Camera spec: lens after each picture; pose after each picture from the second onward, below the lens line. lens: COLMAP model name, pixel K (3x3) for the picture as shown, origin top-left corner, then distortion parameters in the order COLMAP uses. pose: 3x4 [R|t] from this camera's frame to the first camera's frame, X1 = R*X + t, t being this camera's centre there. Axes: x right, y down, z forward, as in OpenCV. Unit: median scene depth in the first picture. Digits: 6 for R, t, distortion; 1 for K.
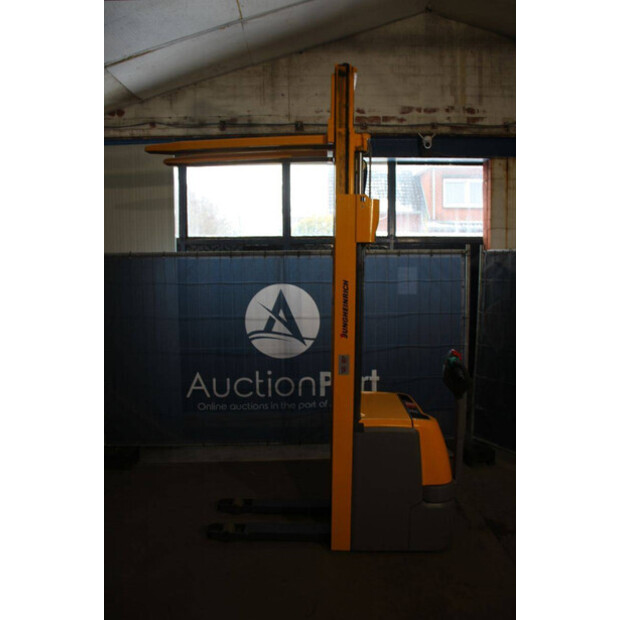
lens RADIAL K [[528.9, 0, 324.7], [0, 528.9, 311.2], [0, 0, 1]] dist [-0.159930, 0.005037]
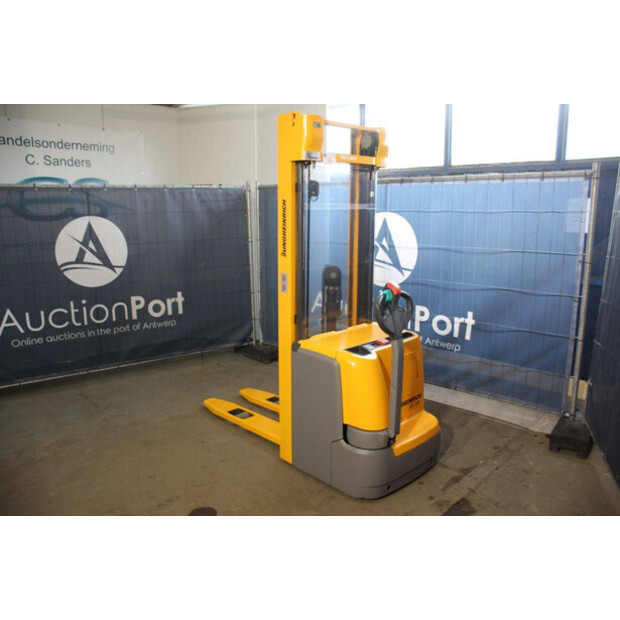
lens RADIAL K [[510.8, 0, 310.0], [0, 510.8, 310.0], [0, 0, 1]] dist [-0.208005, 0.199476]
pose [[0.694540, 0.141547, -0.705393, 0.511989], [-0.062358, 0.988609, 0.136980, 0.009572], [0.716747, -0.051151, 0.695455, 0.224529]]
